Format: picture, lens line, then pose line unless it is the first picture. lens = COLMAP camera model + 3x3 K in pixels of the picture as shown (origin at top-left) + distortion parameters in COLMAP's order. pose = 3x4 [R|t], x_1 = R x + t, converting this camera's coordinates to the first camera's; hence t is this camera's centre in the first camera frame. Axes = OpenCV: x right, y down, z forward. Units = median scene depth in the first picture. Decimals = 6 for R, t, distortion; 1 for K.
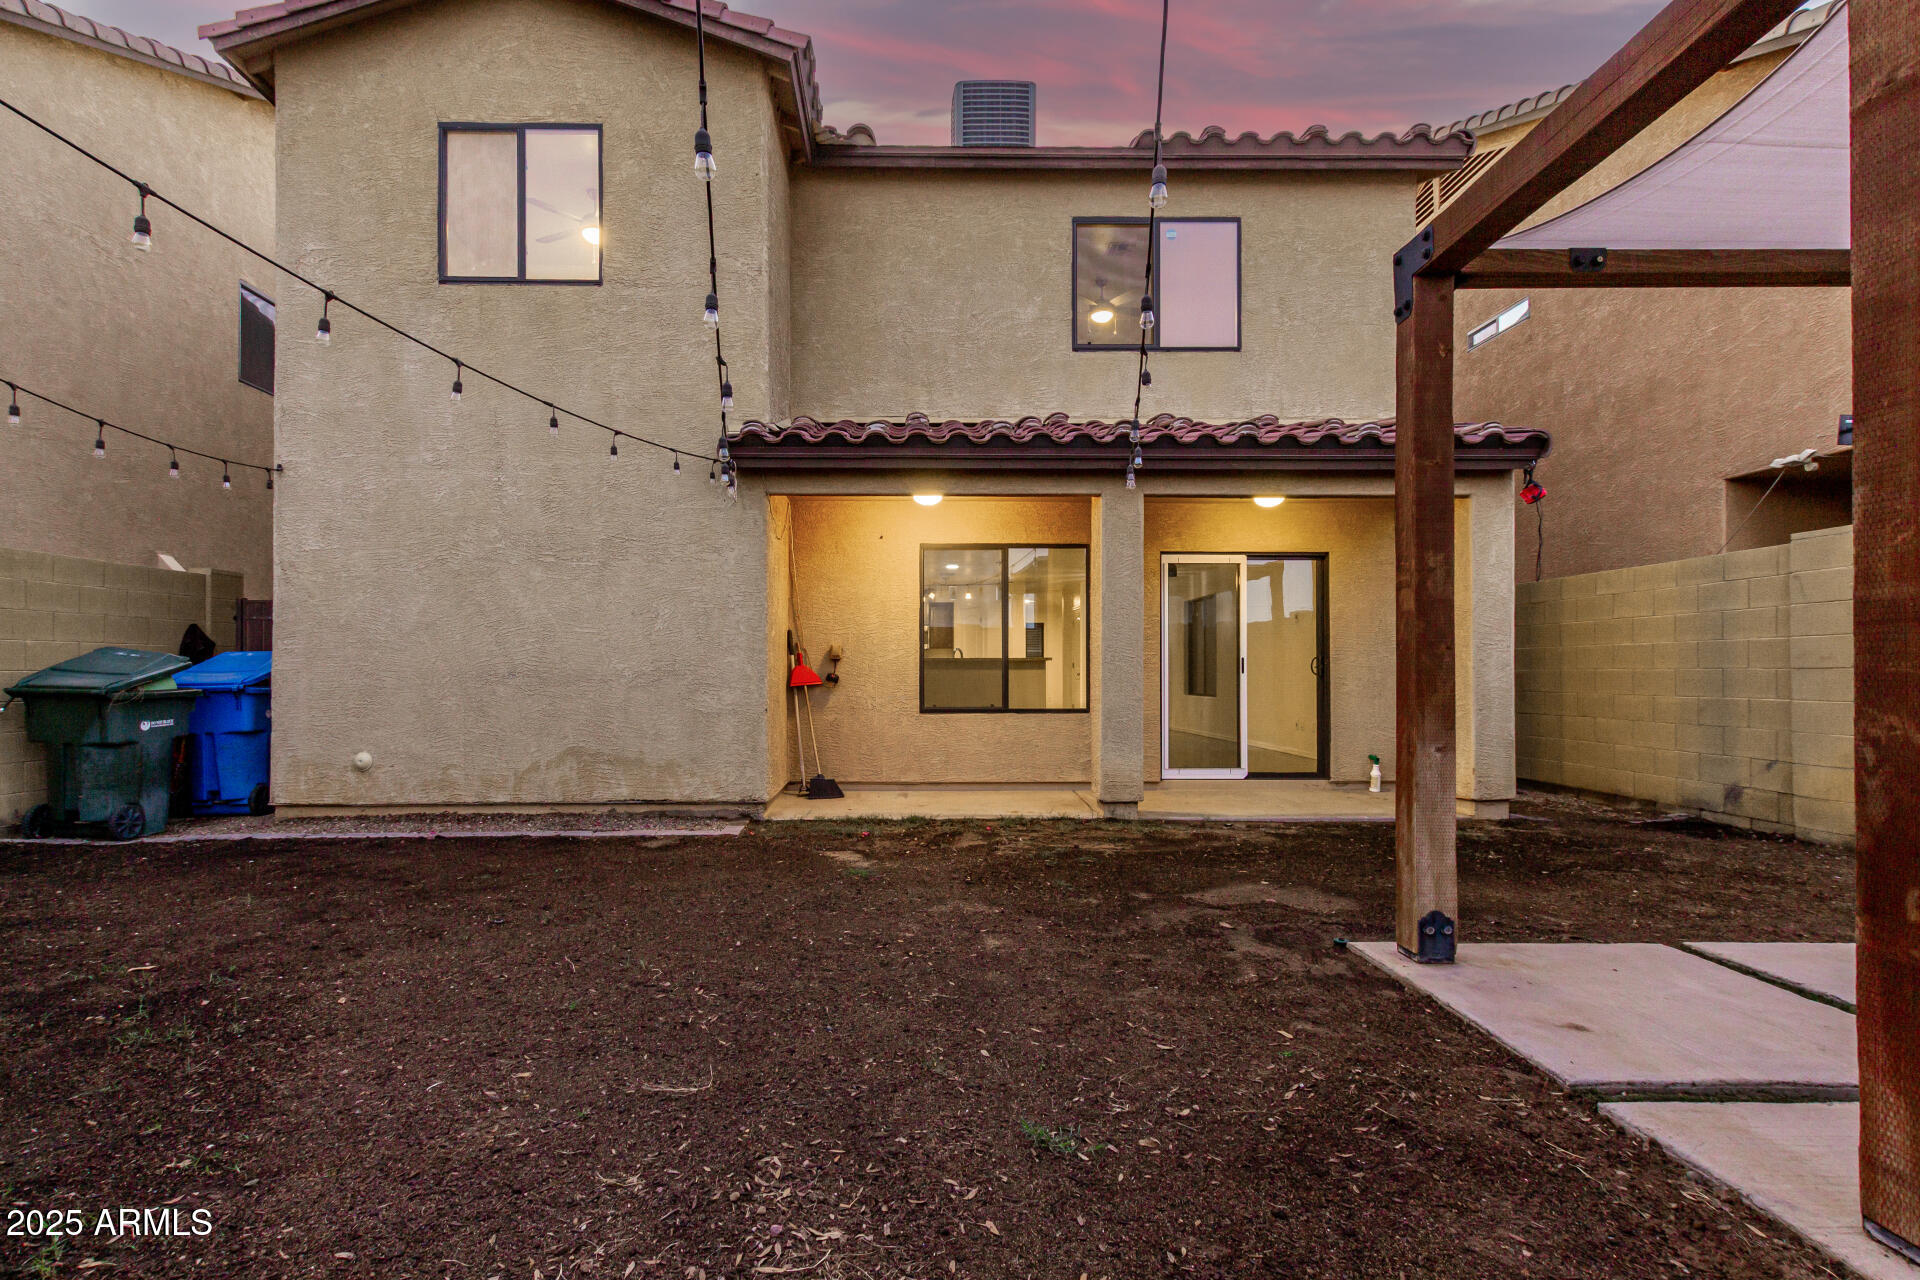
lens RADIAL K [[900.2, 0, 921.4], [0, 900.2, 667.5], [0, 0, 1]] dist [0.005538, -0.000180]
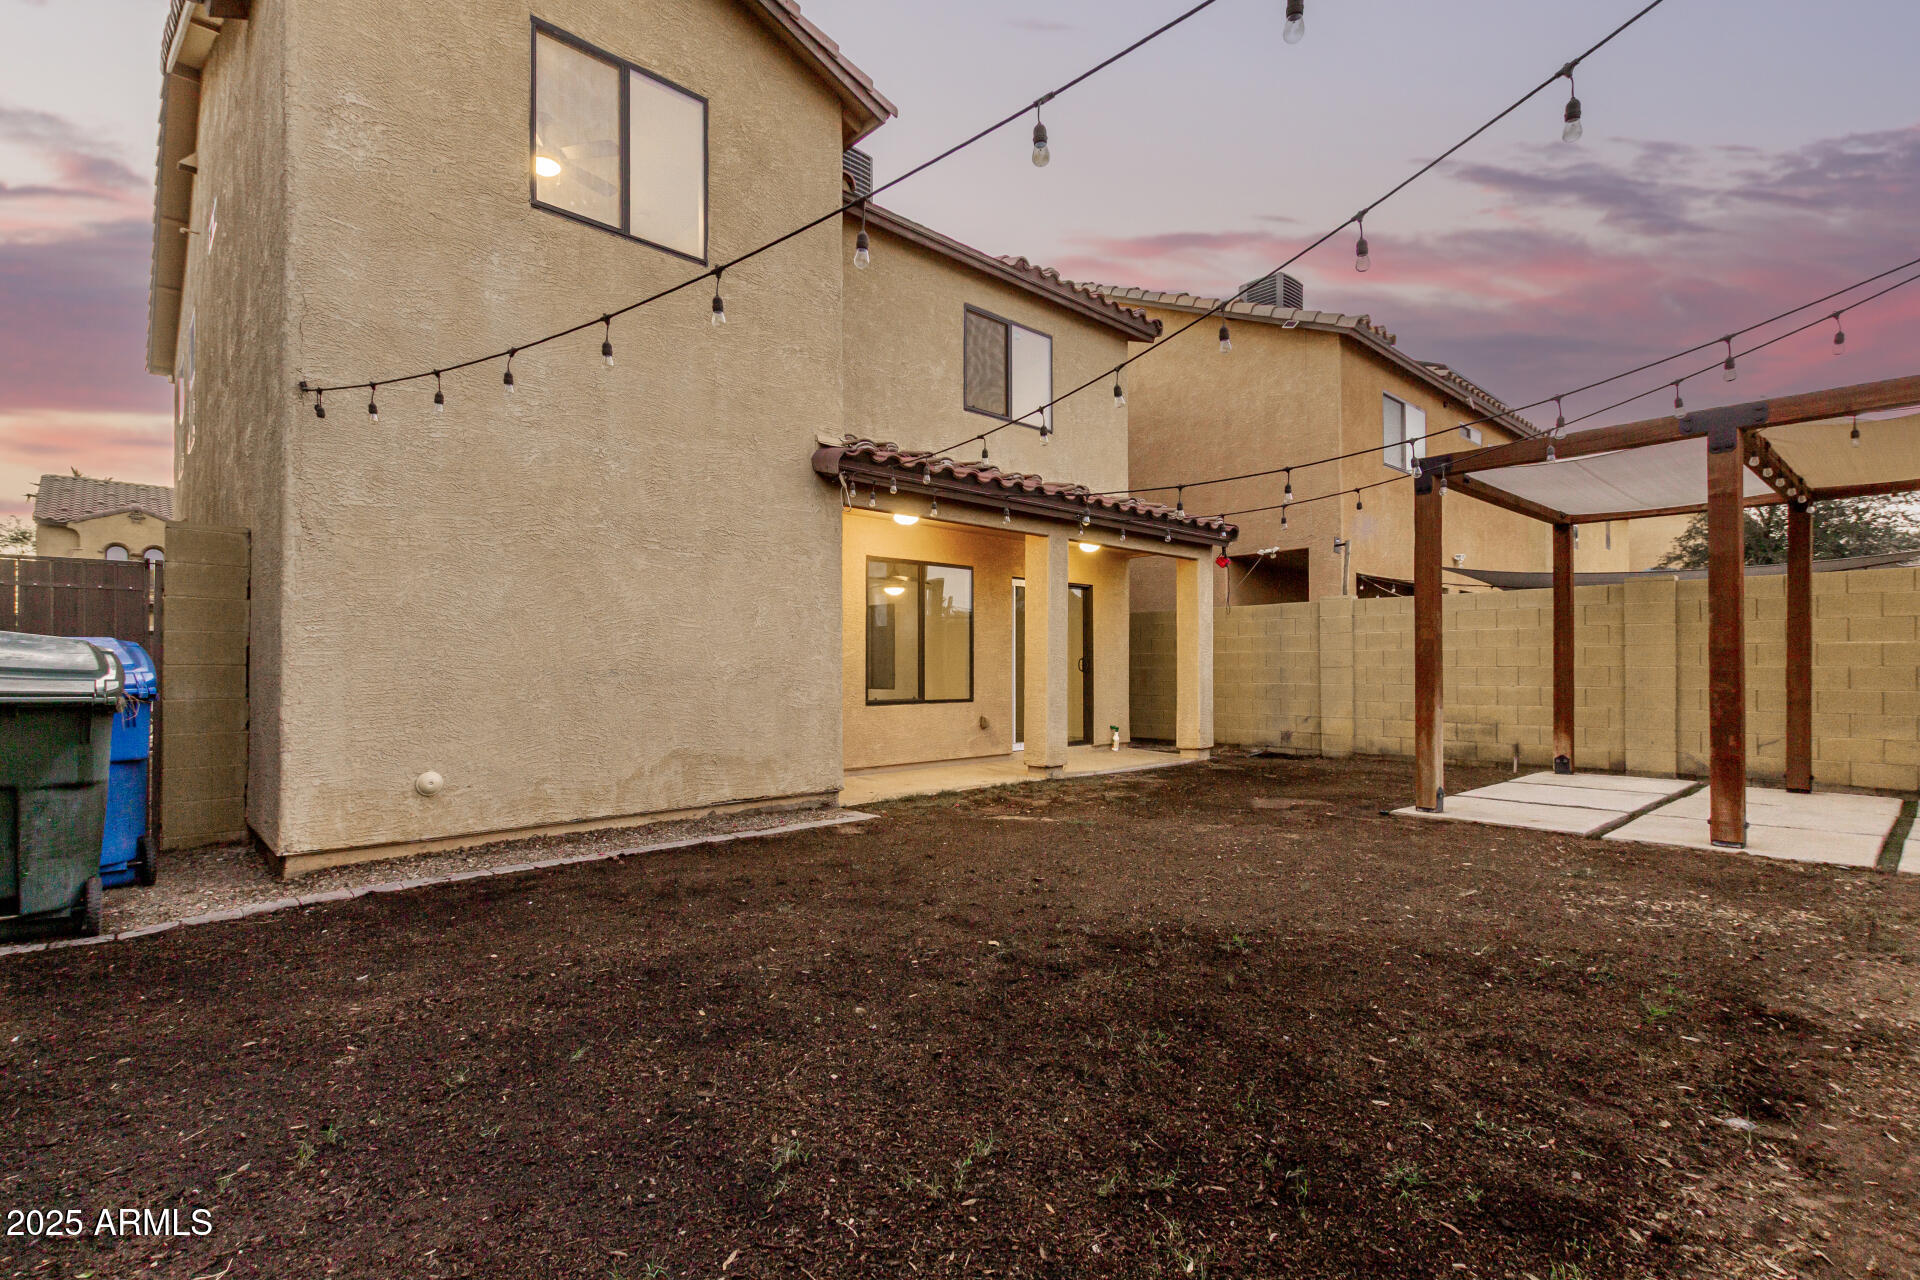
lens RADIAL K [[885.7, 0, 966.5], [0, 885.7, 660.7], [0, 0, 1]] dist [0.002467, 0.000489]
pose [[0.738858, 0.006463, 0.673830, -0.783346], [-0.004348, 0.999979, -0.004824, -0.000716], [-0.673847, 0.000635, 0.738870, 0.116568]]
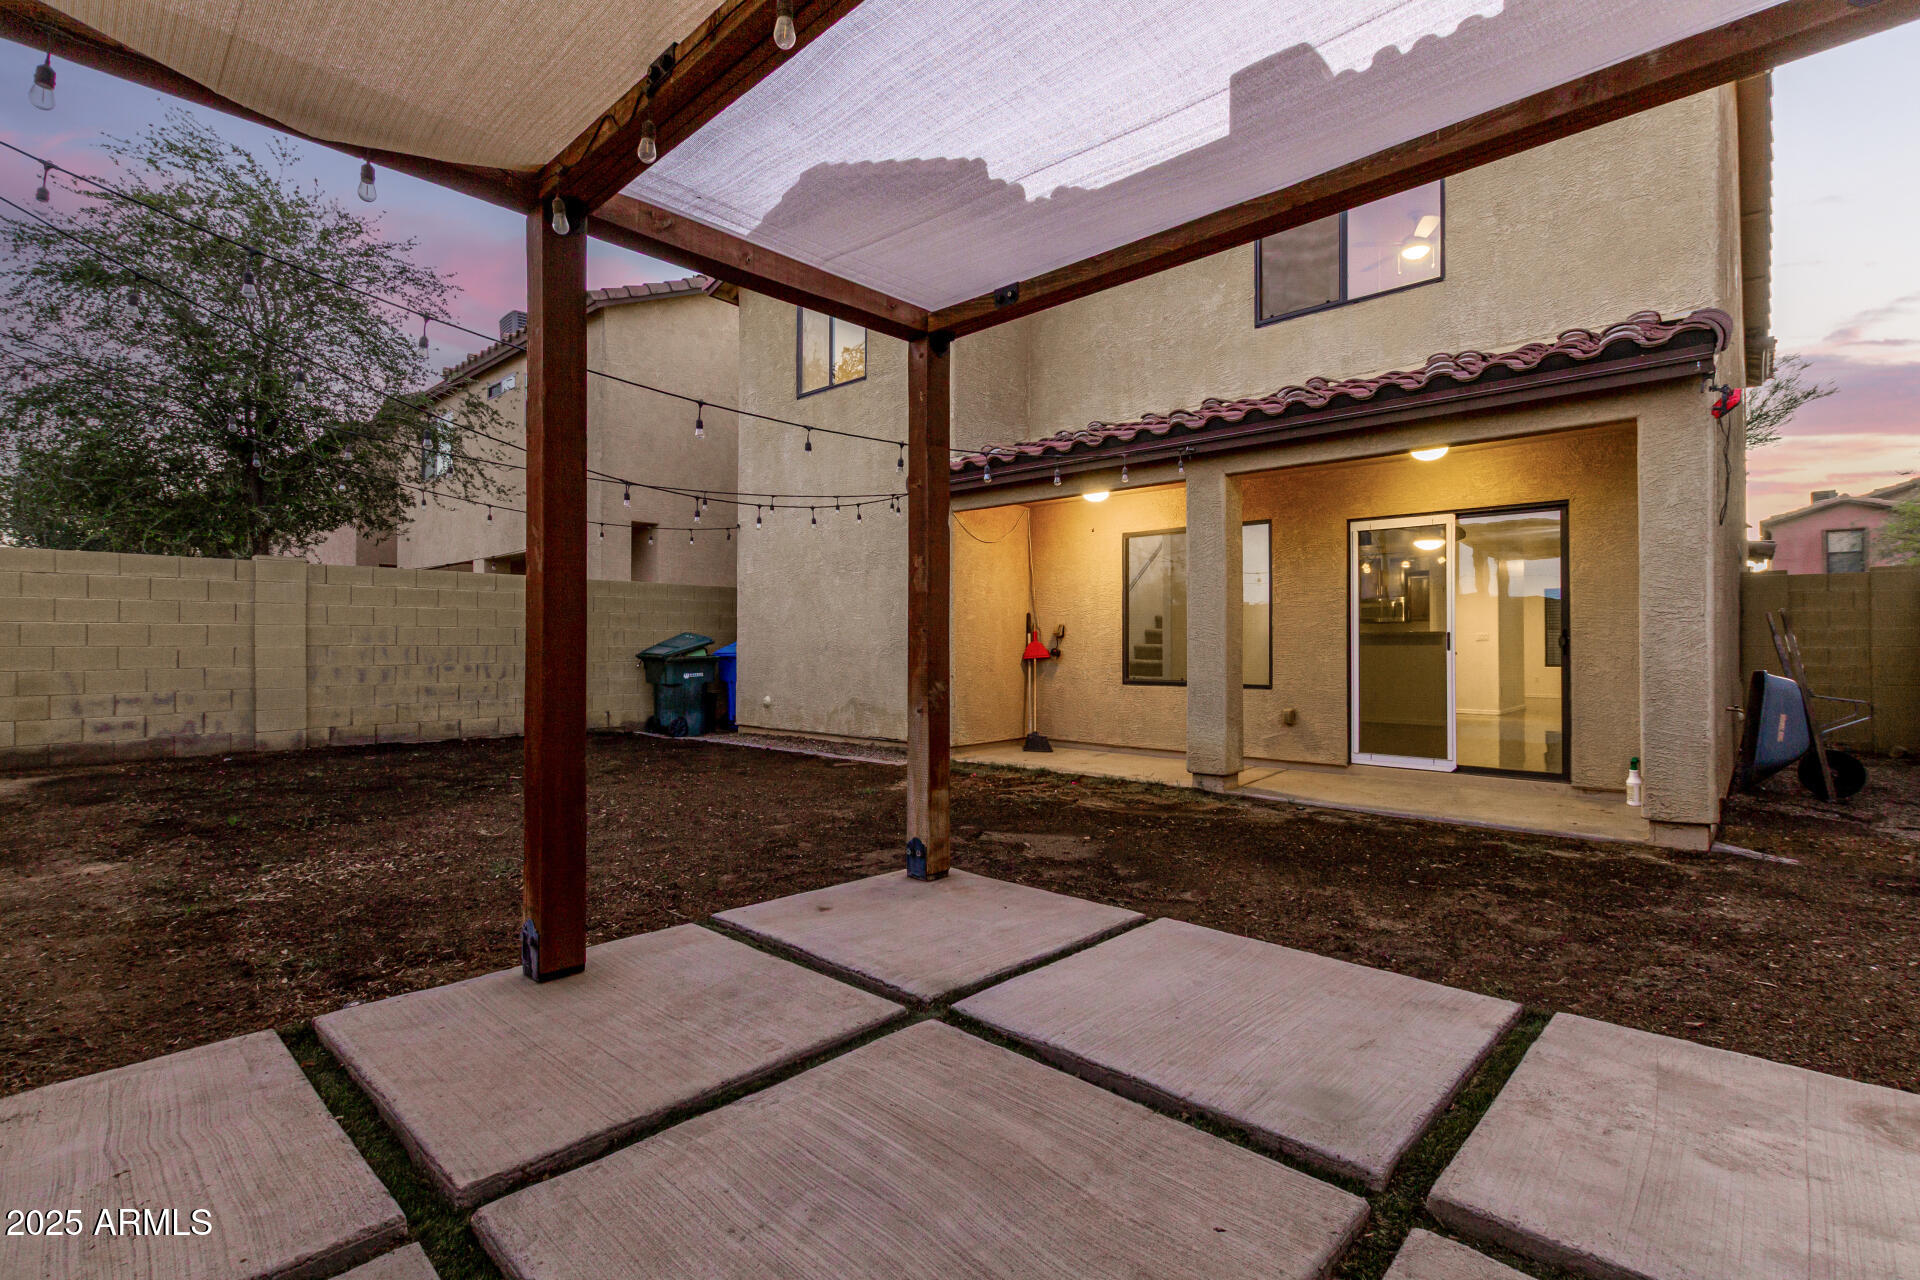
lens RADIAL K [[891.7, 0, 960.0], [0, 891.7, 640.0], [0, 0, 1]] dist [0.002058, 0.000380]
pose [[0.728706, -0.002803, -0.684821, 0.731503], [0.002058, 0.999996, -0.001903, -0.003371], [0.684824, -0.000022, 0.728709, 0.061840]]
